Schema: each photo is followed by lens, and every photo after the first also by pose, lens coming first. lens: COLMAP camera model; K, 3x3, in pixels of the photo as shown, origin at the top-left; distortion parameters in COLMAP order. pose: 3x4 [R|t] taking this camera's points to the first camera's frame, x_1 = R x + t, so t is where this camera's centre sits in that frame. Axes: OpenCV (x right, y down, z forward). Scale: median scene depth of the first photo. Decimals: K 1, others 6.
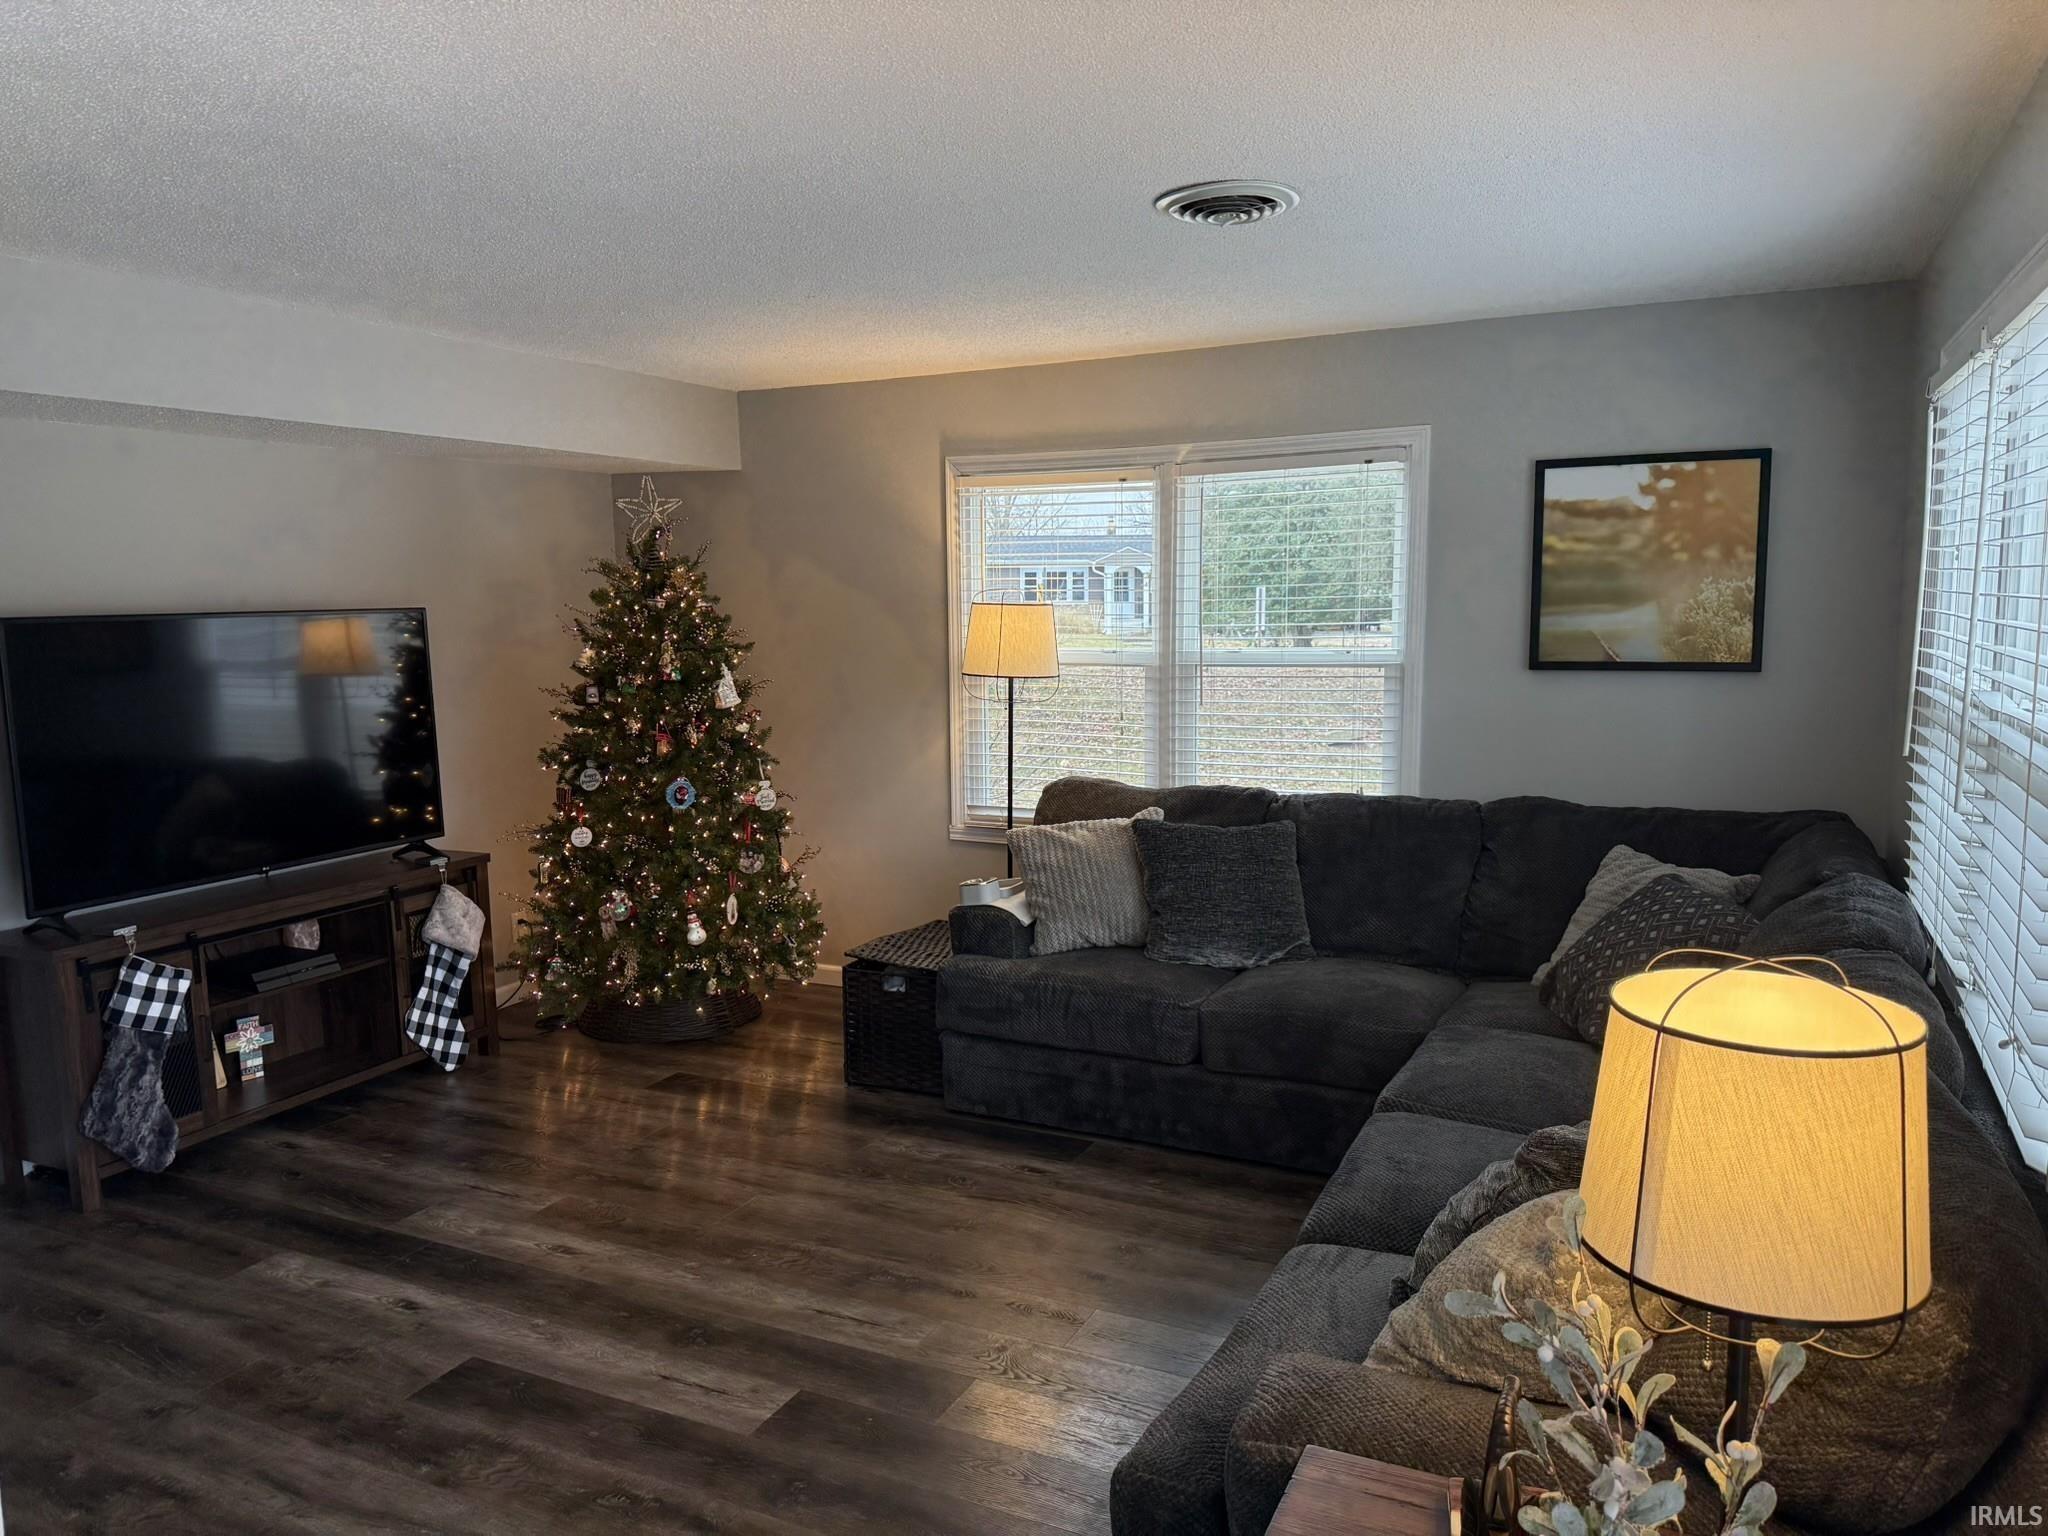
lens RADIAL K [[1436.6, 0, 1034.8], [0, 1436.6, 760.7], [0, 0, 1]] dist [-0.006281, -0.003864]
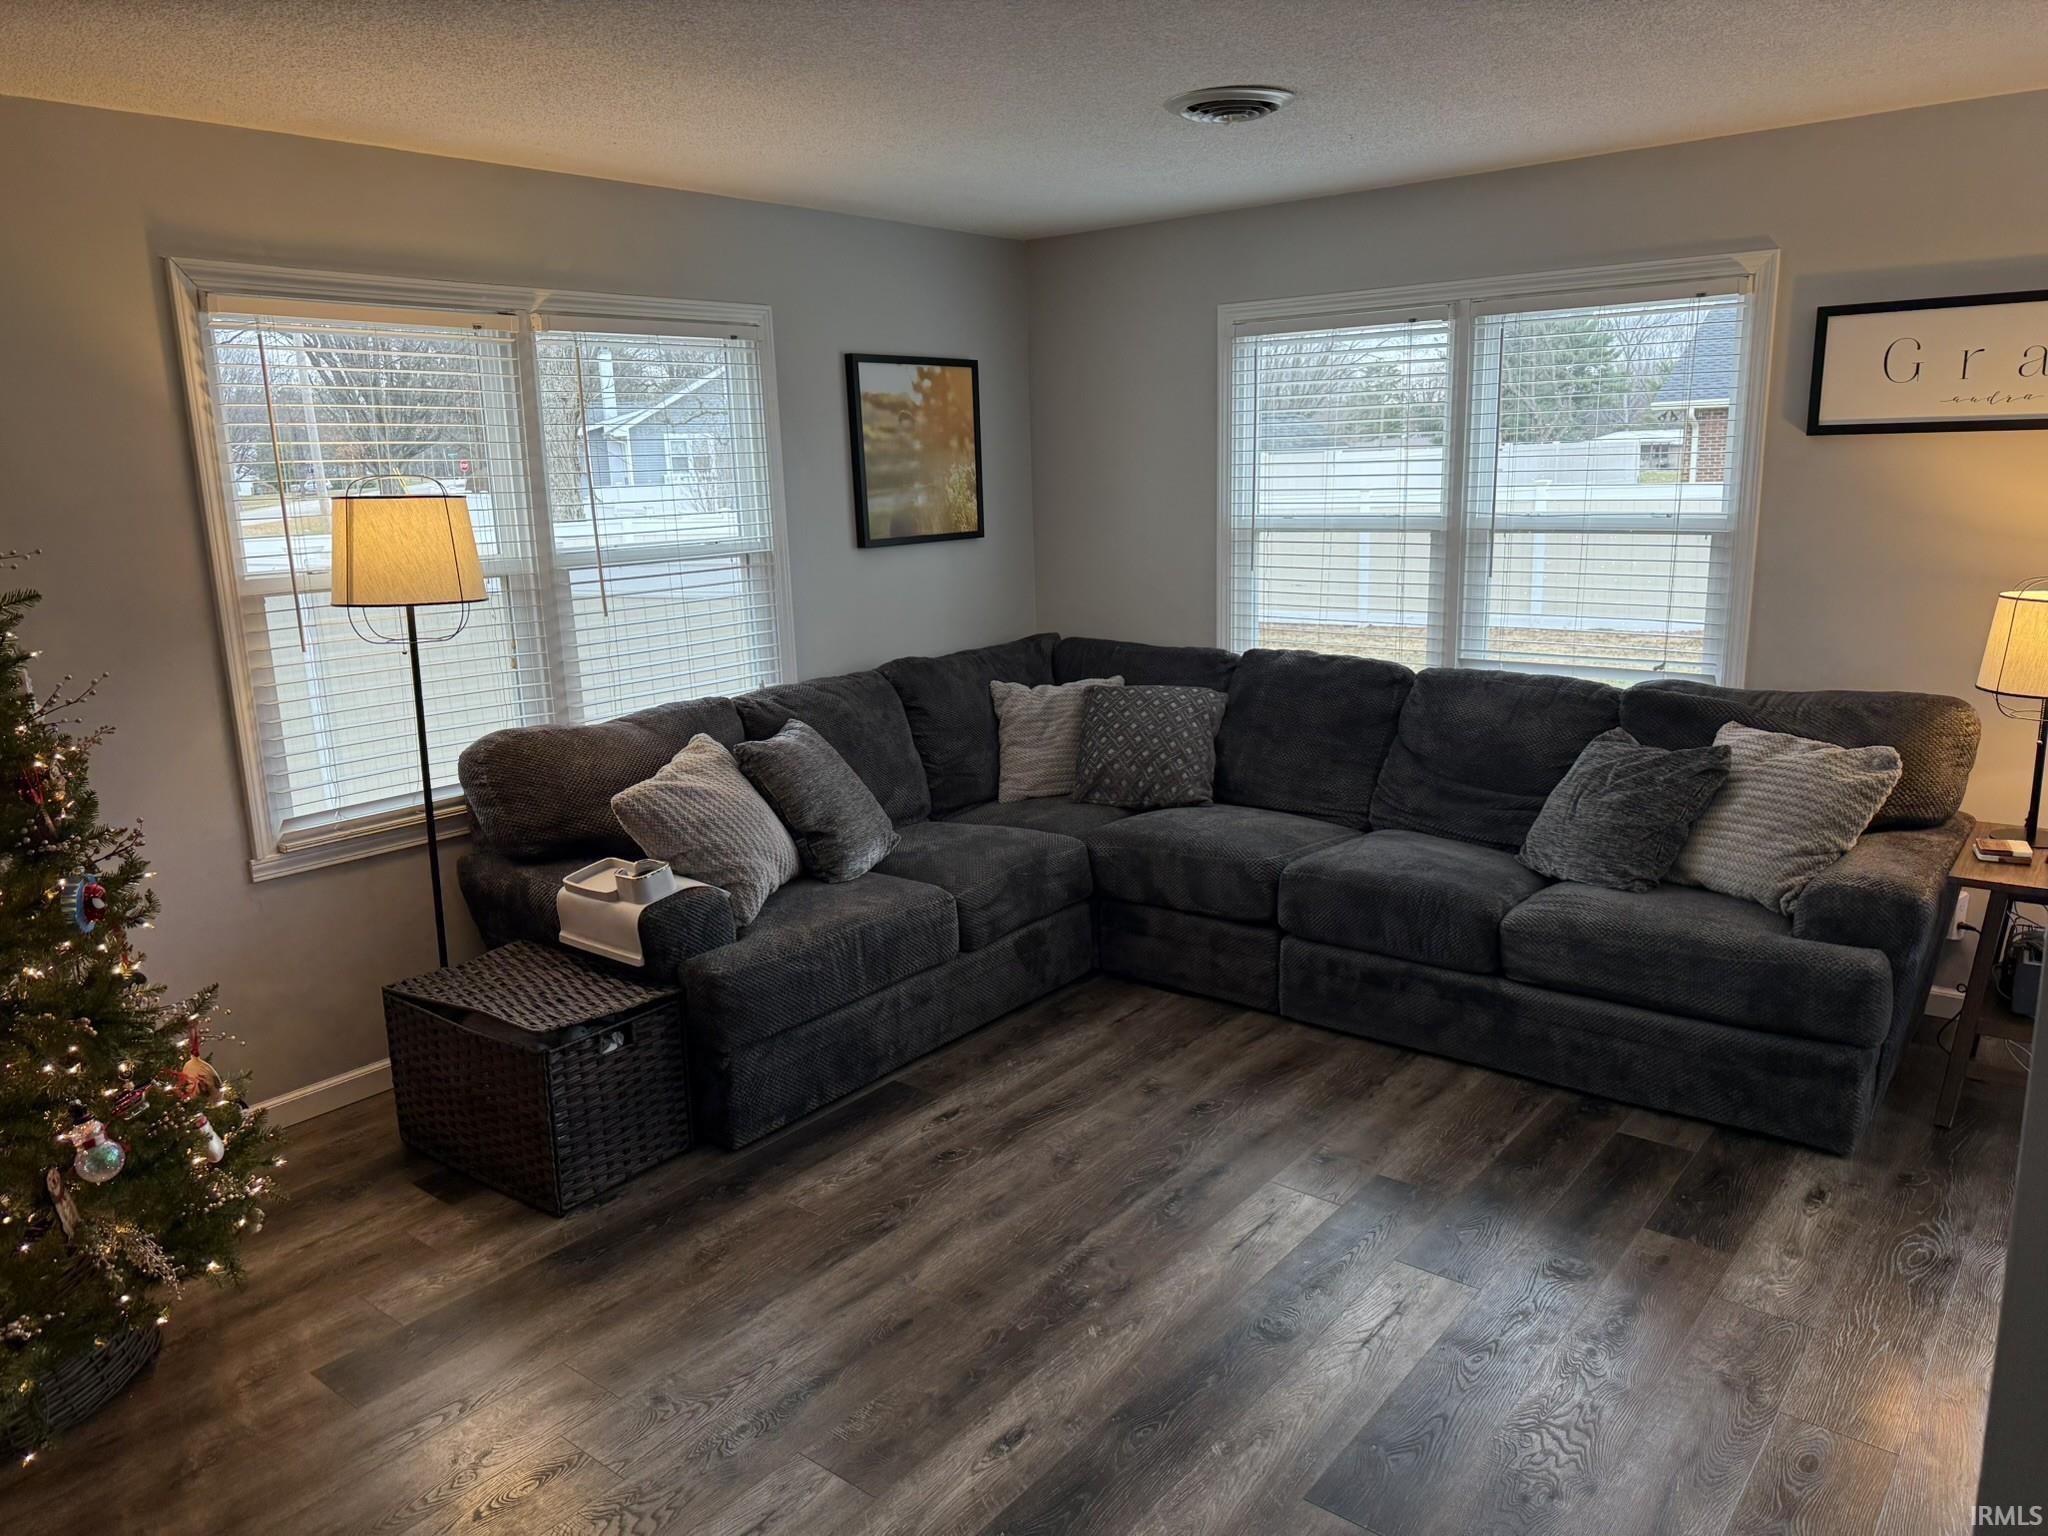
lens RADIAL K [[1436.6, 0, 1034.0], [0, 1436.6, 780.5], [0, 0, 1]] dist [-0.006281, -0.003864]
pose [[0.192928, -0.200028, 0.960608, -0.760877], [0.131480, 0.975442, 0.176711, -0.069089], [-0.972364, 0.092208, 0.214489, 0.680368]]
